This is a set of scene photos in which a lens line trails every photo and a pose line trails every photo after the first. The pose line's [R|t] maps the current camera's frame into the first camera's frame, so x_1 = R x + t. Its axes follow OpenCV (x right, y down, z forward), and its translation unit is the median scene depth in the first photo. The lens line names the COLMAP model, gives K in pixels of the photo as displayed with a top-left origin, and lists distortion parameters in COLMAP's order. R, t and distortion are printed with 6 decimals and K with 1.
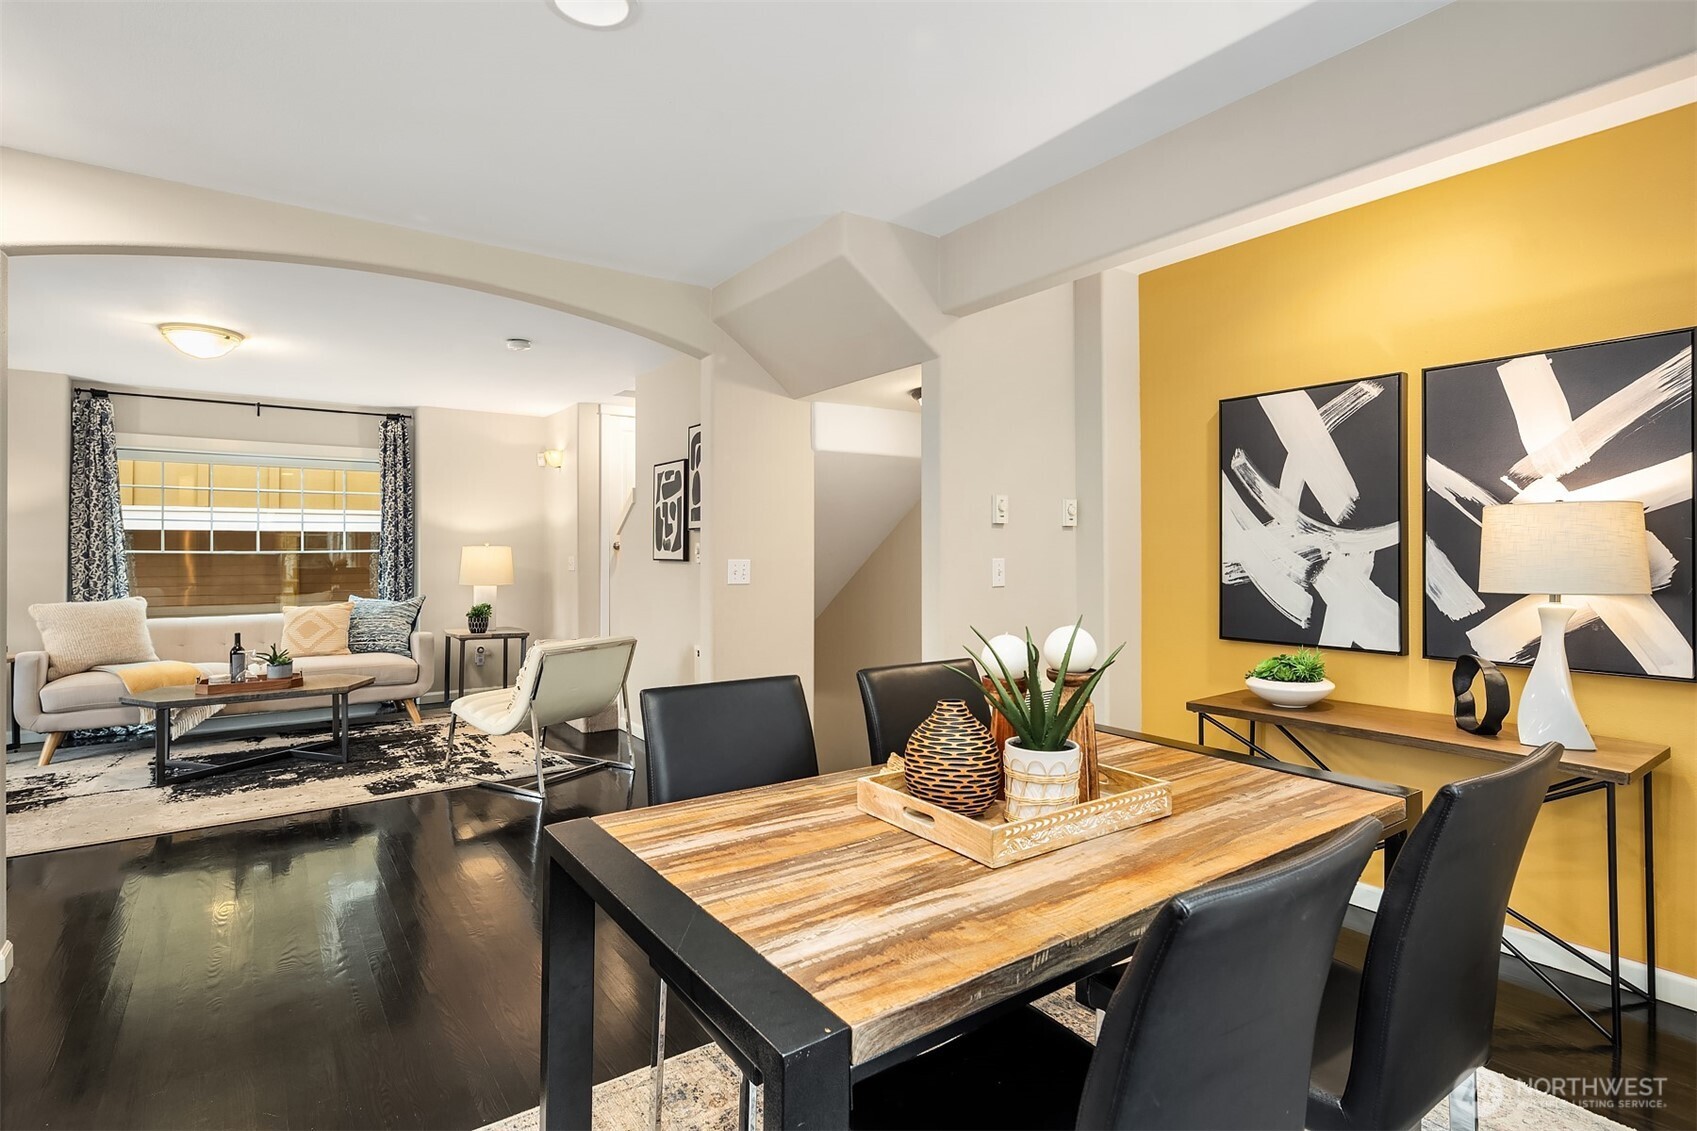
lens RADIAL K [[828.3, 0, 829.4], [0, 828.3, 549.1], [0, 0, 1]] dist [0.009066, -0.005227]
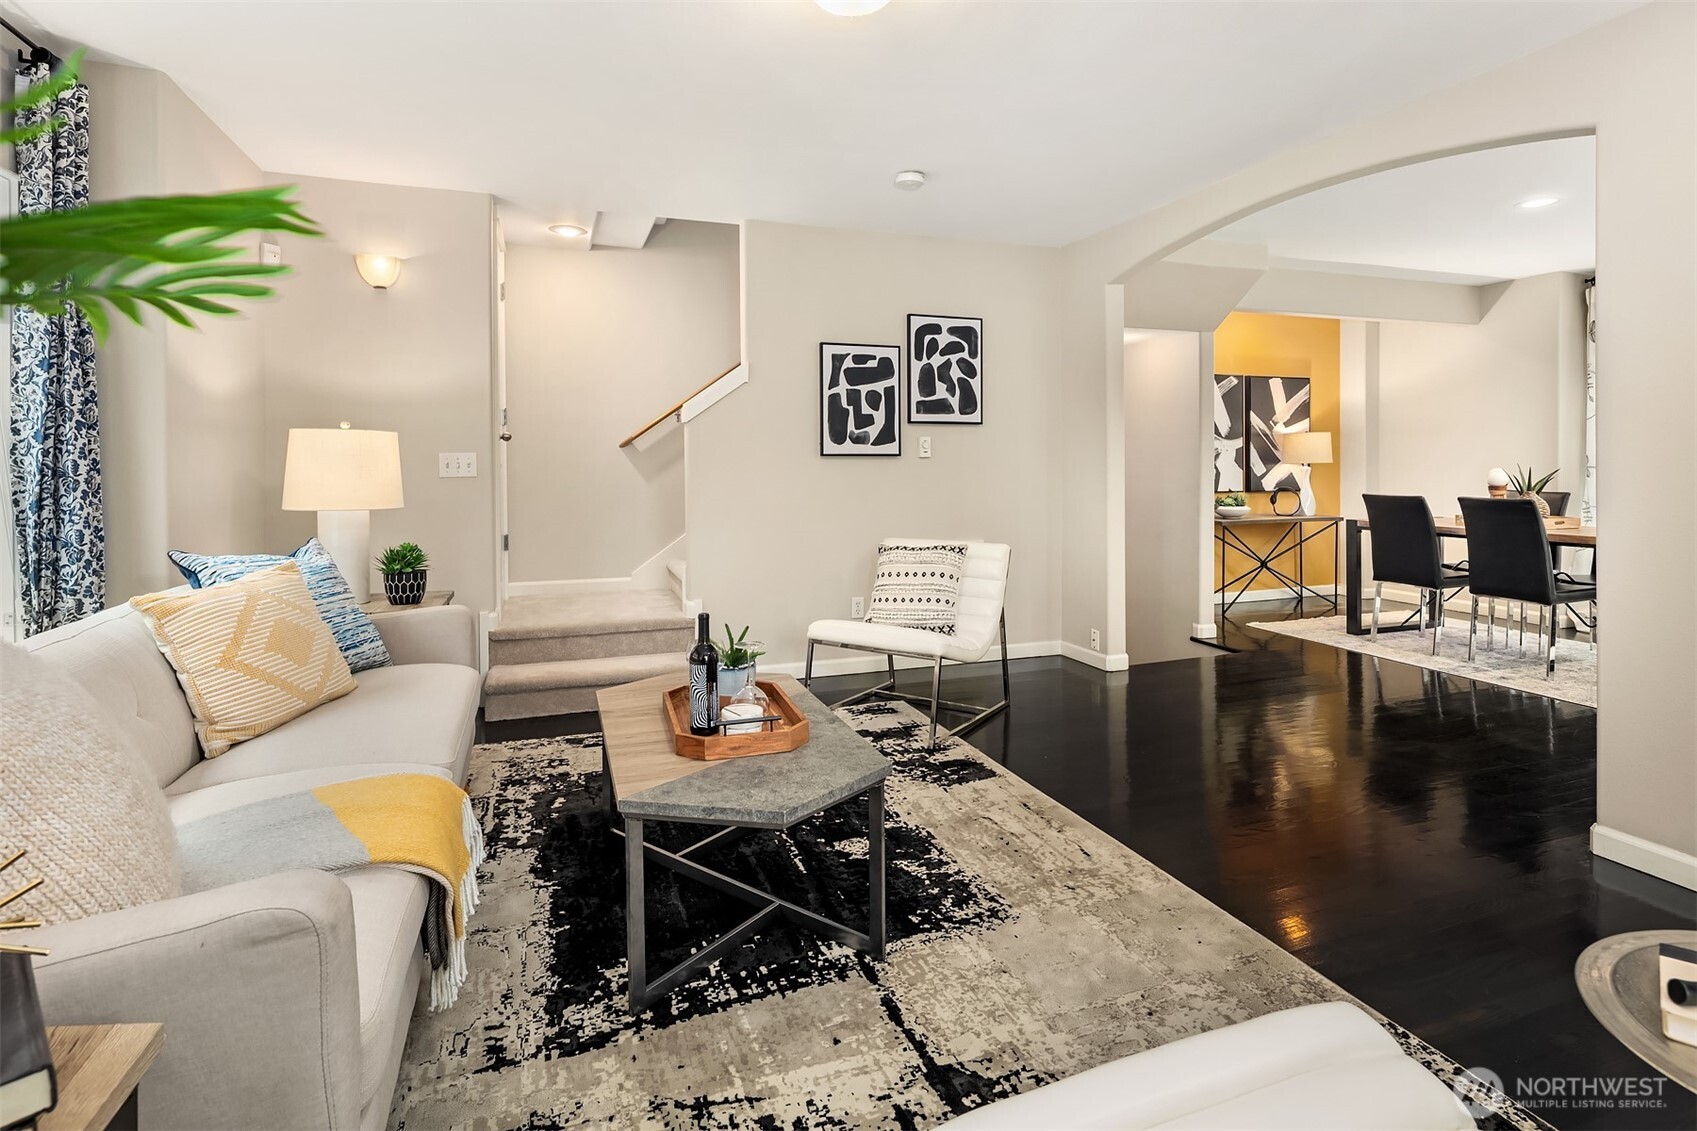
lens RADIAL K [[828.3, 0, 860.6], [0, 828.3, 467.6], [0, 0, 1]] dist [0.009066, -0.005227]
pose [[0.275103, -0.008264, 0.961379, -1.105651], [-0.000061, 0.999963, 0.008613, 0.020309], [-0.961415, -0.002428, 0.275092, 0.800459]]
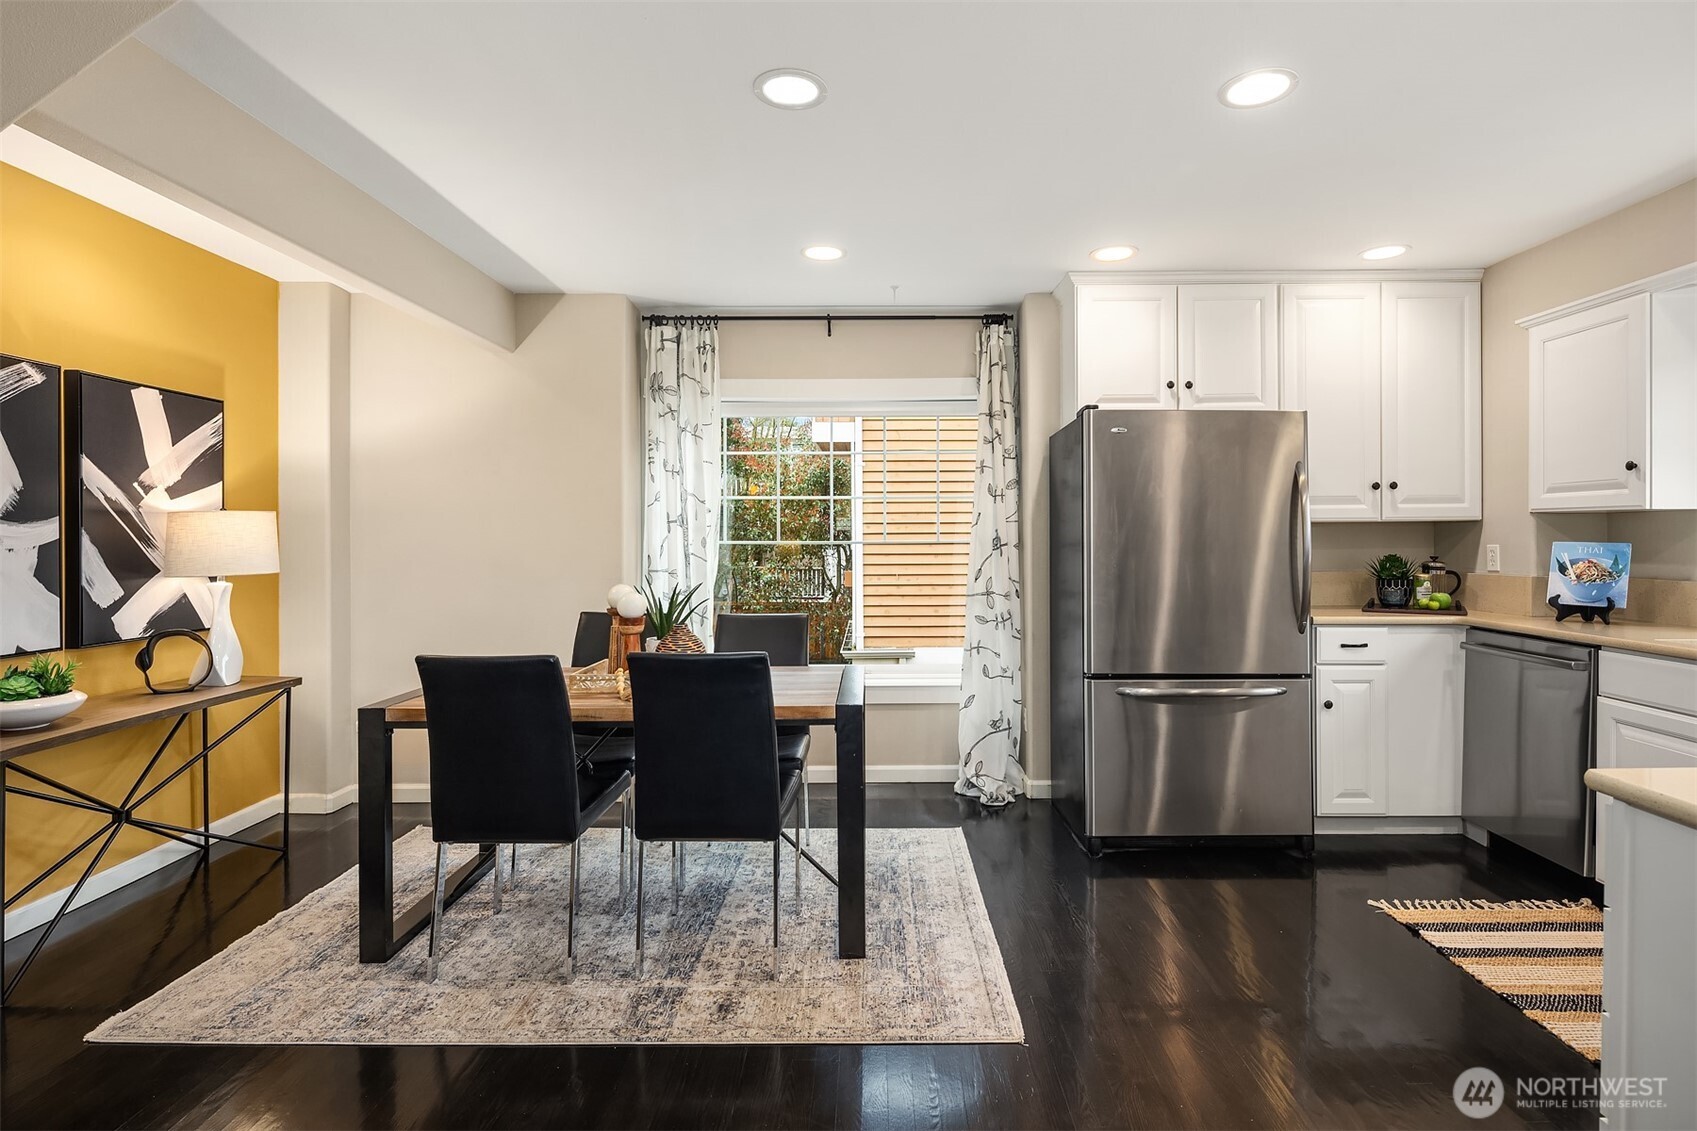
lens RADIAL K [[828.3, 0, 850.1], [0, 828.3, 534.8], [0, 0, 1]] dist [0.009066, -0.005227]
pose [[-0.801451, 0.002967, 0.598054, -0.390411], [0.001528, 0.999995, -0.002912, -0.003653], [-0.598059, -0.001420, -0.801451, 0.703193]]
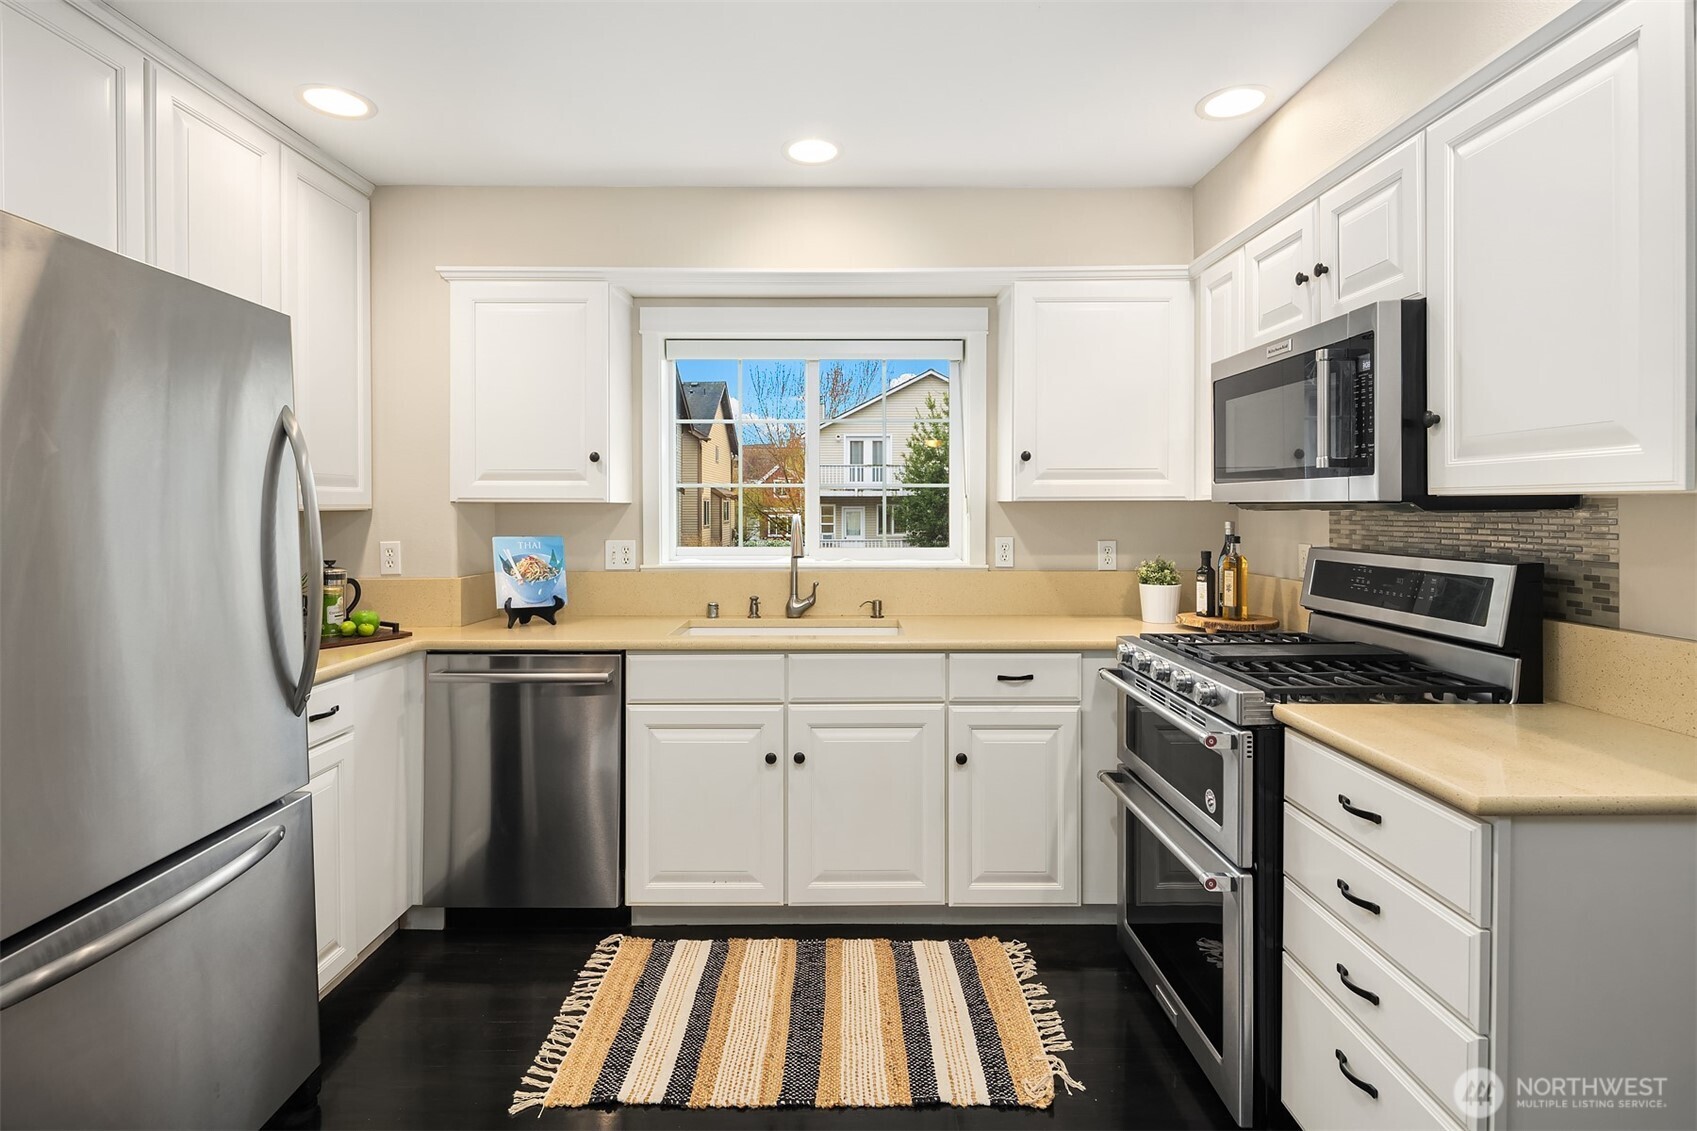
lens RADIAL K [[828.3, 0, 842.2], [0, 828.3, 511.5], [0, 0, 1]] dist [0.009066, -0.005227]
pose [[-0.586765, 0.005215, -0.809740, -0.128435], [0.006127, 0.999979, 0.002001, -0.015997], [0.809734, -0.003787, -0.586785, 0.371707]]
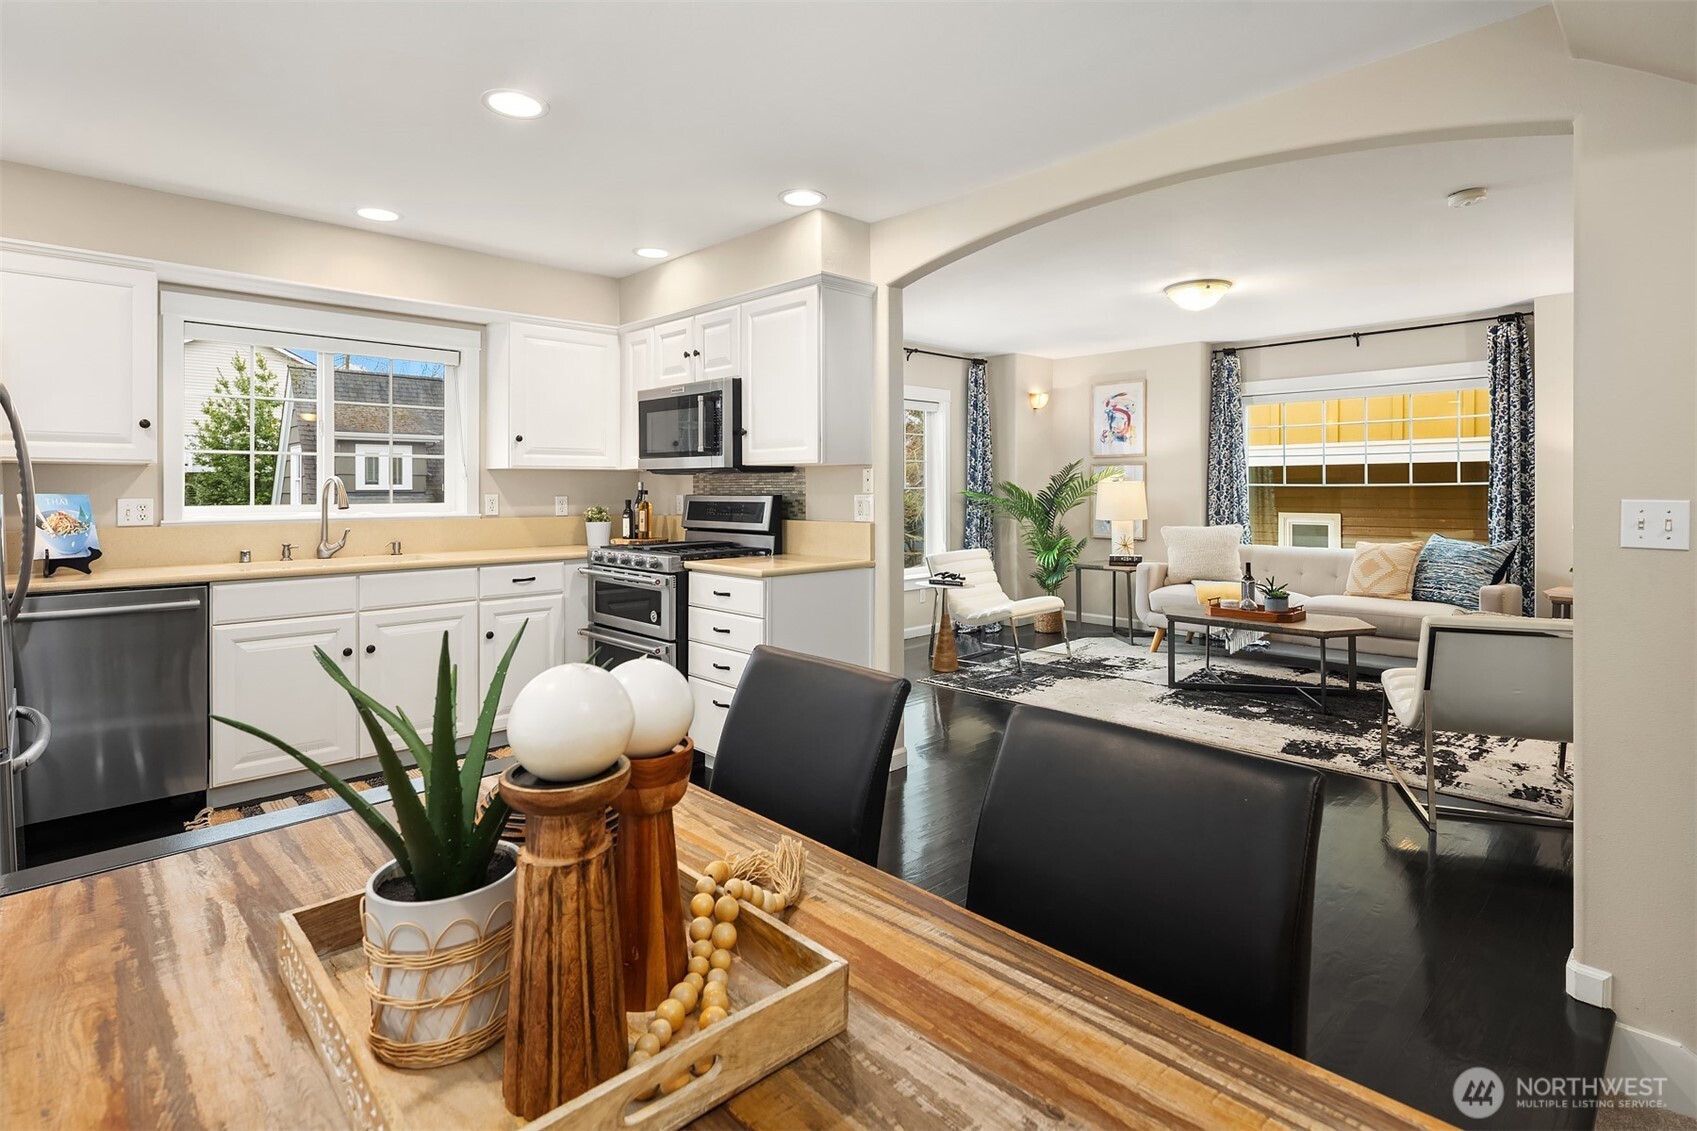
lens RADIAL K [[828.3, 0, 870.6], [0, 828.3, 476.2], [0, 0, 1]] dist [0.009066, -0.005227]
pose [[0.168967, -0.013713, -0.985526, 0.243821], [0.008208, 0.999888, -0.012506, 0.000788], [0.985588, -0.005976, 0.169061, 0.353083]]
